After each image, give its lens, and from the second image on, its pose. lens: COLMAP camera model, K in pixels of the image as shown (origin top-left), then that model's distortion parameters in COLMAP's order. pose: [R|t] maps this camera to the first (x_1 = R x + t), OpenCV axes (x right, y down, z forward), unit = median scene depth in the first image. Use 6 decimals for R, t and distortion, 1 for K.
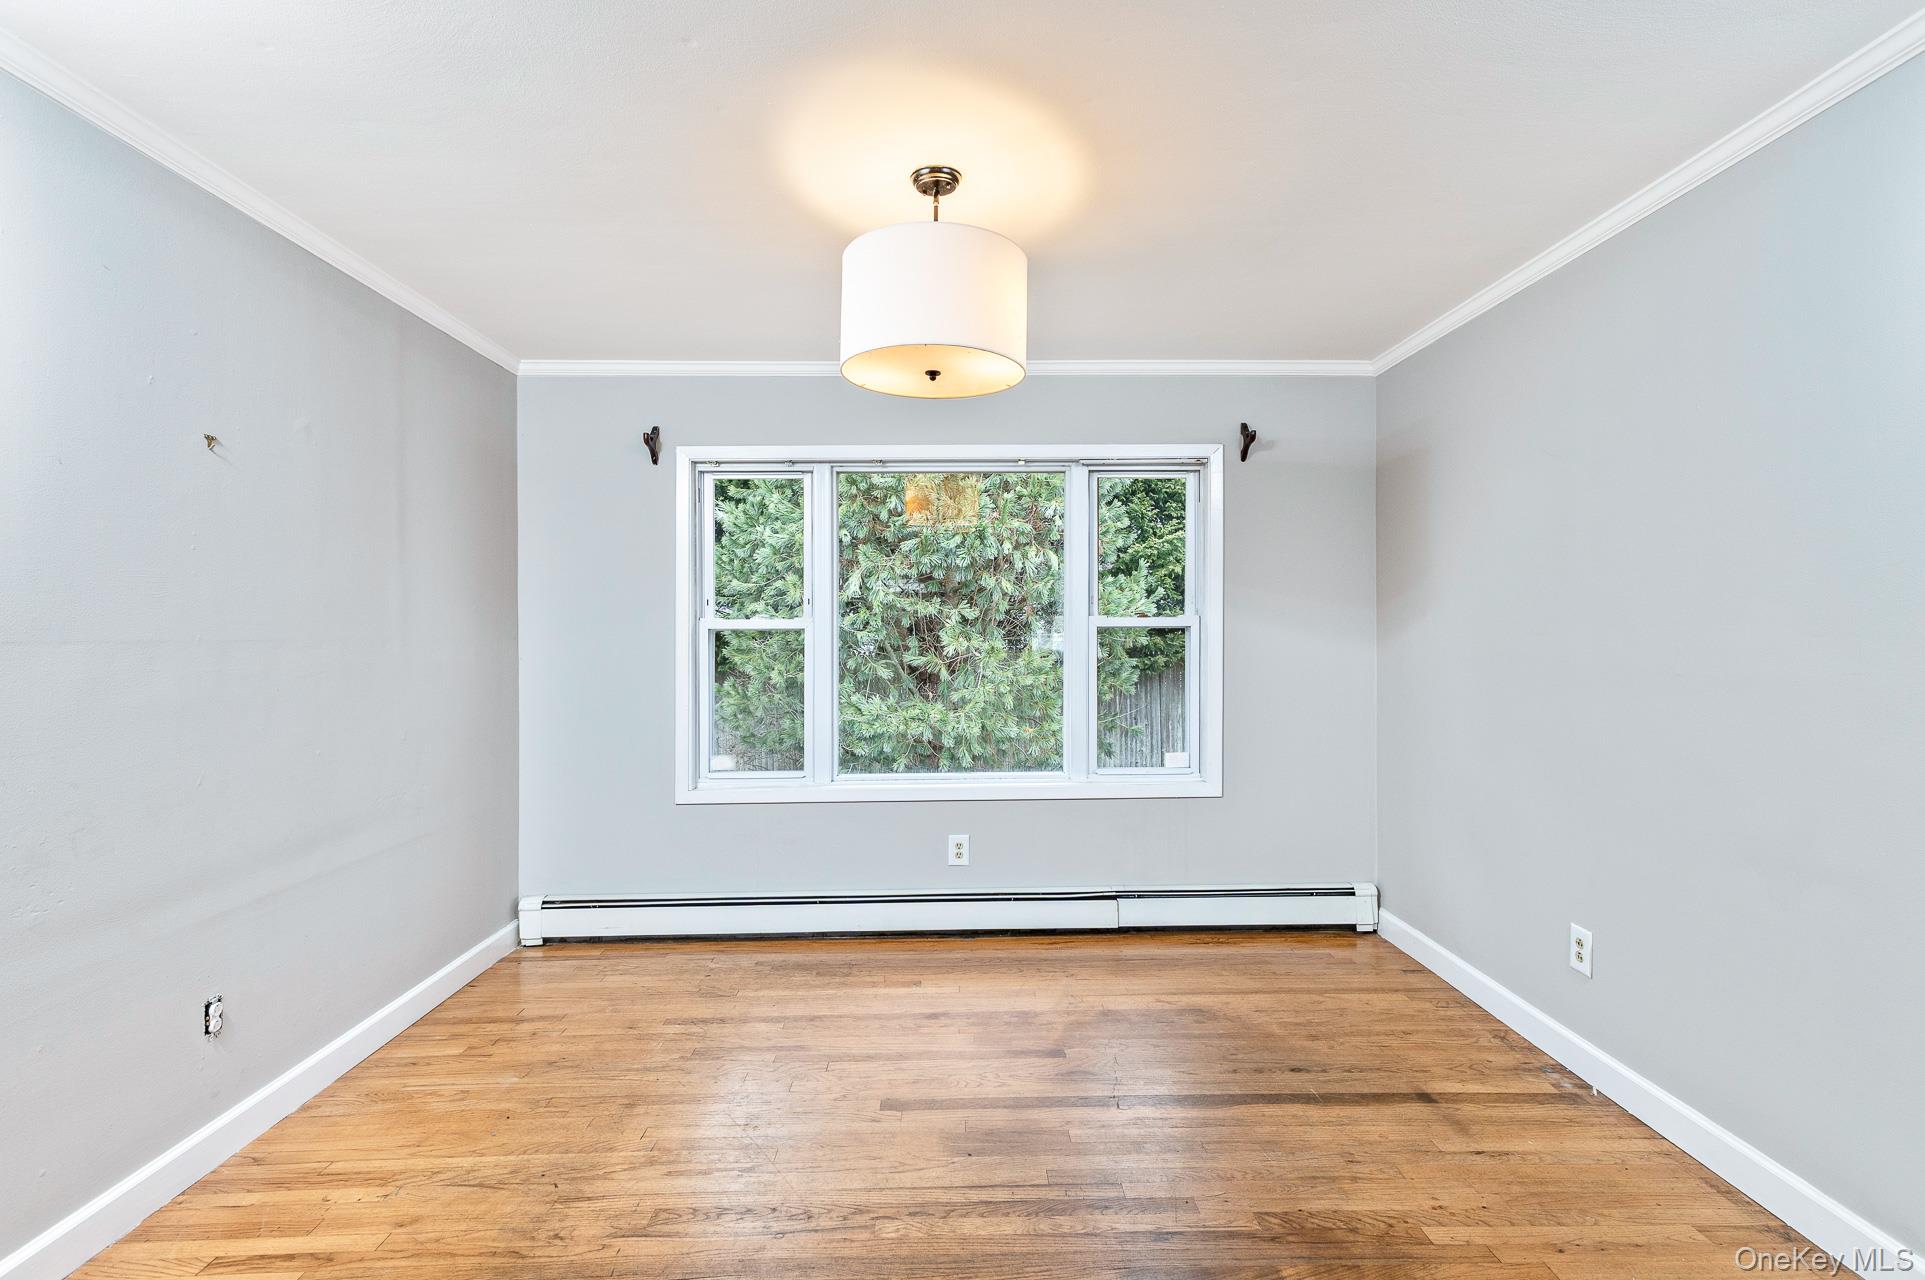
lens RADIAL K [[904.8, 0, 962.5], [0, 904.8, 640.0], [0, 0, 1]] dist [-0.002130, -0.000206]
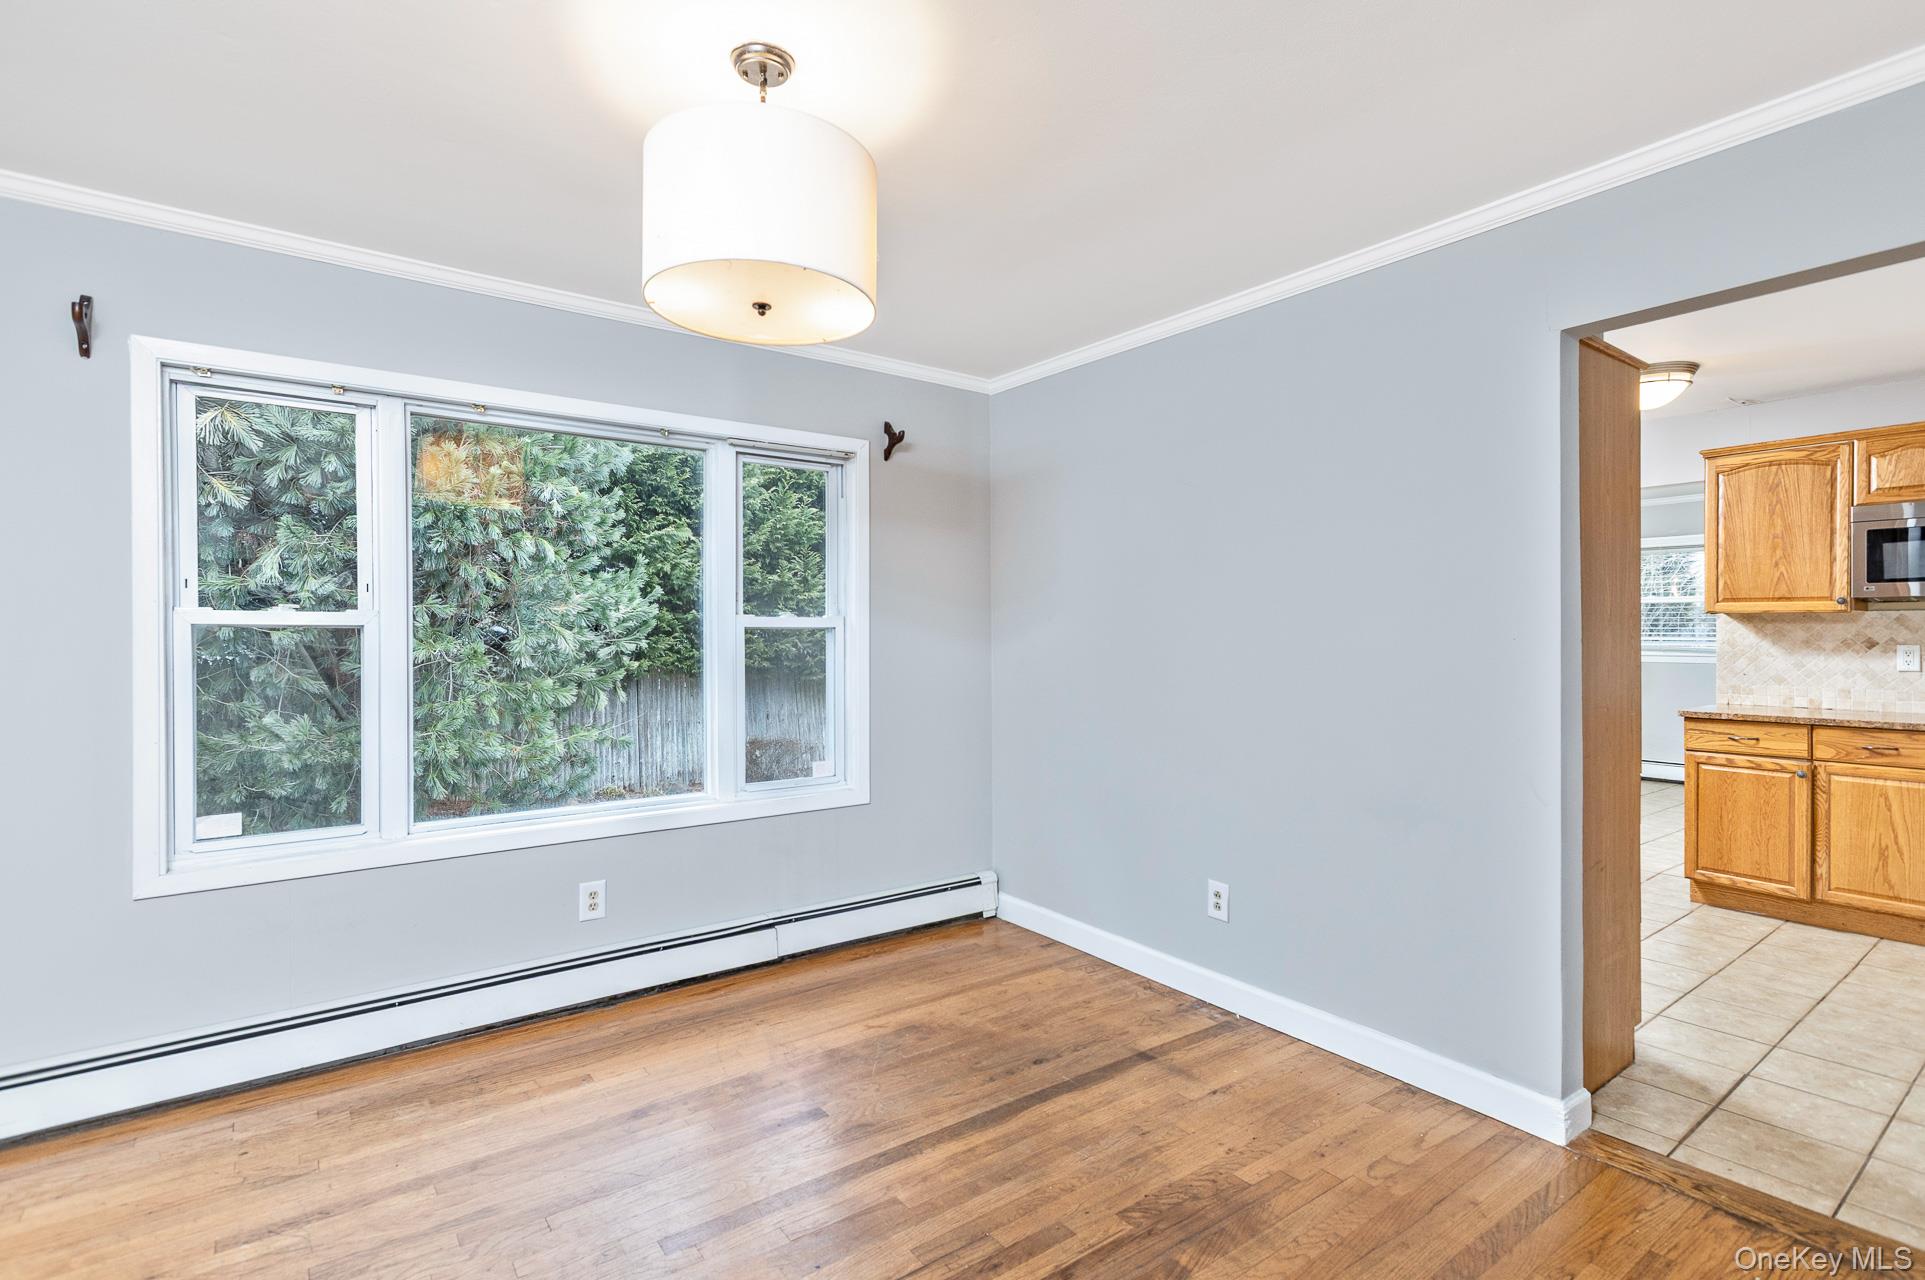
lens RADIAL K [[918.6, 0, 948.4], [0, 918.6, 644.9], [0, 0, 1]] dist [0.000969, 0.000259]
pose [[0.819737, 0.000246, 0.572740, -0.218605], [-0.000858, 0.999999, 0.000798, 0.002199], [-0.572739, -0.001145, 0.819737, 0.145993]]
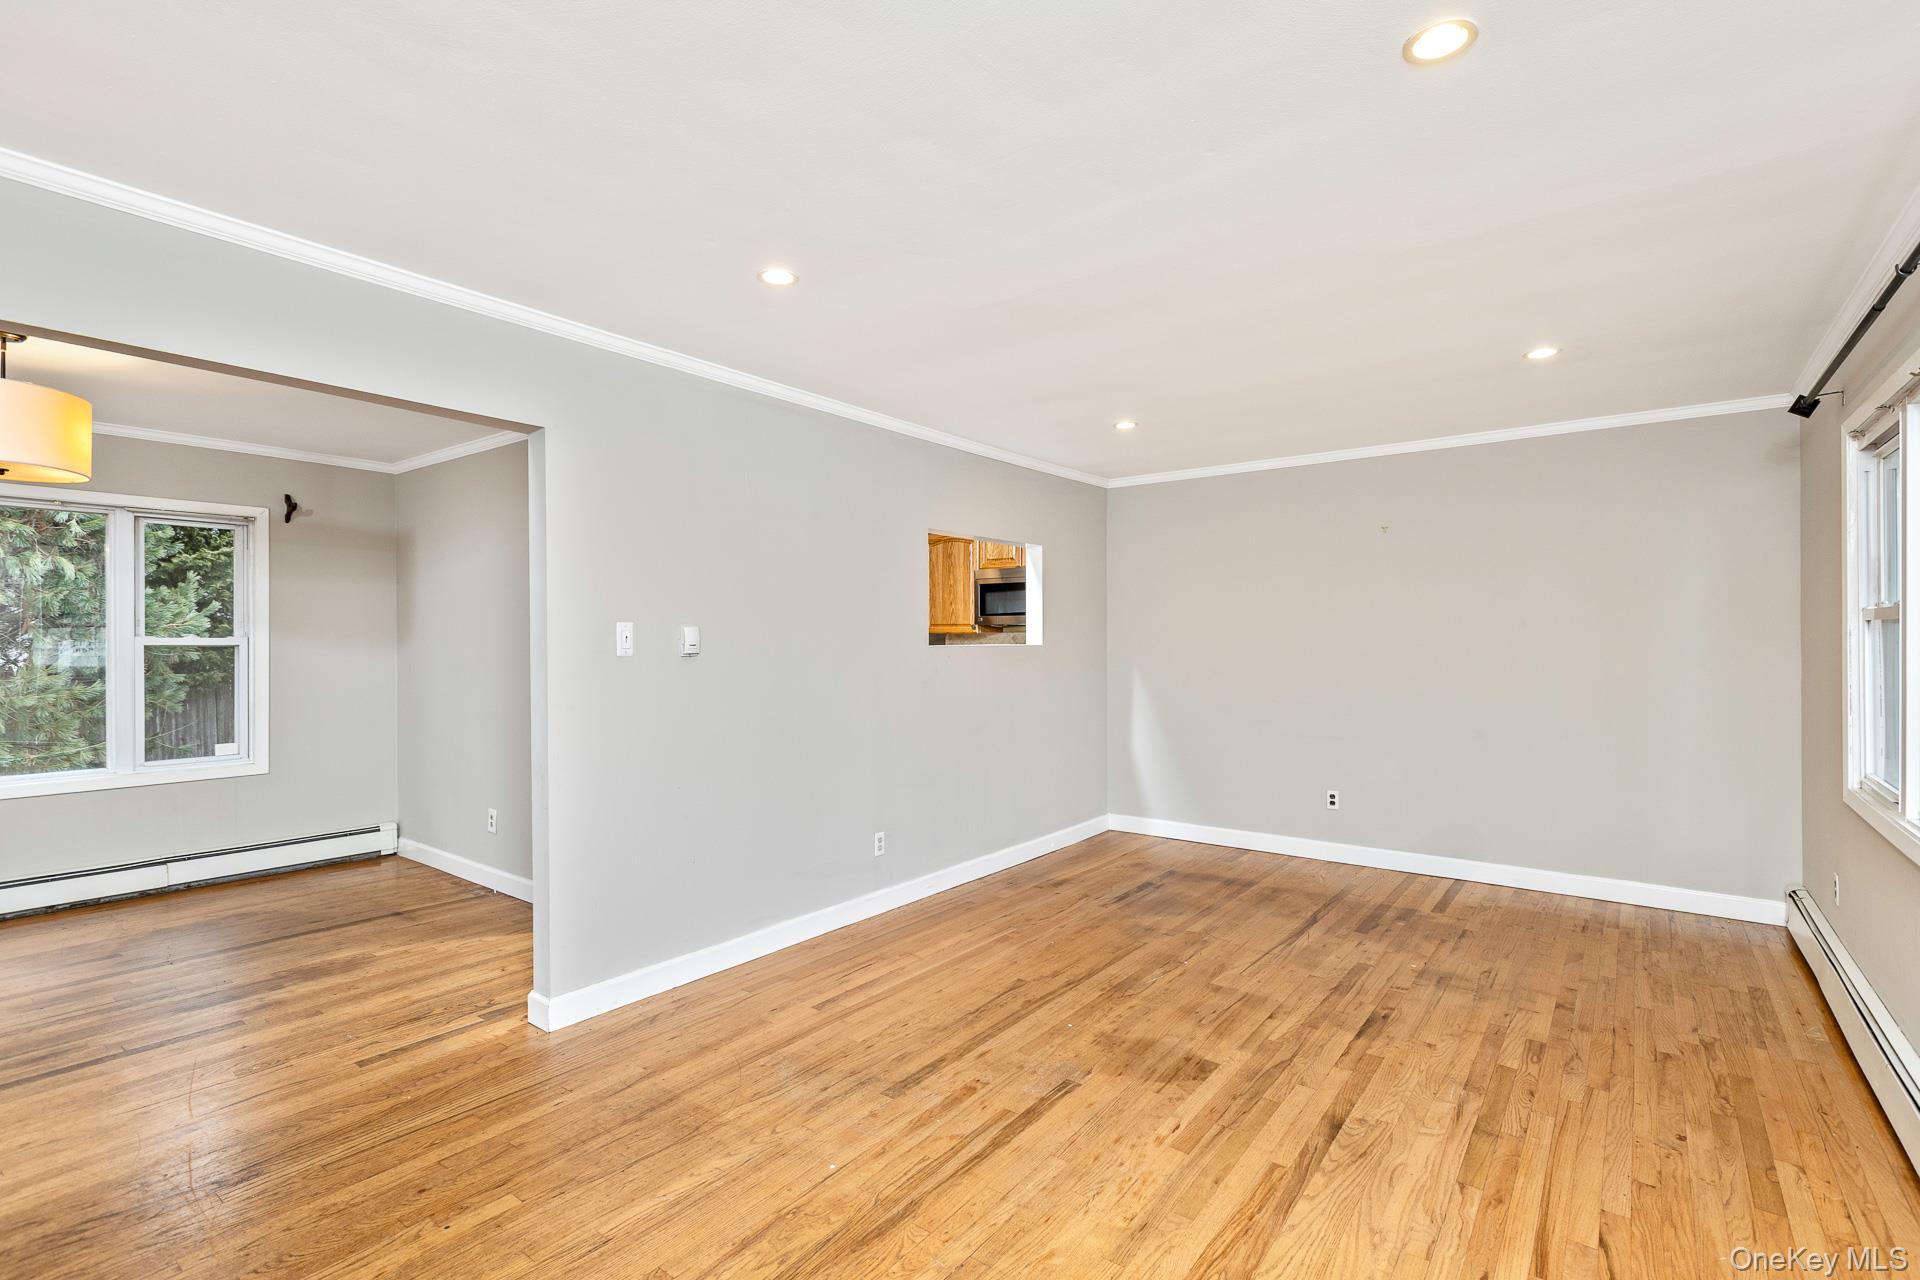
lens RADIAL K [[903.7, 0, 934.4], [0, 903.7, 644.1], [0, 0, 1]] dist [0.006403, 0.000122]
pose [[0.635831, 0.000264, 0.771828, -0.125775], [0.005695, 0.999971, -0.005035, -0.004881], [-0.771807, 0.007597, 0.635811, -0.634750]]
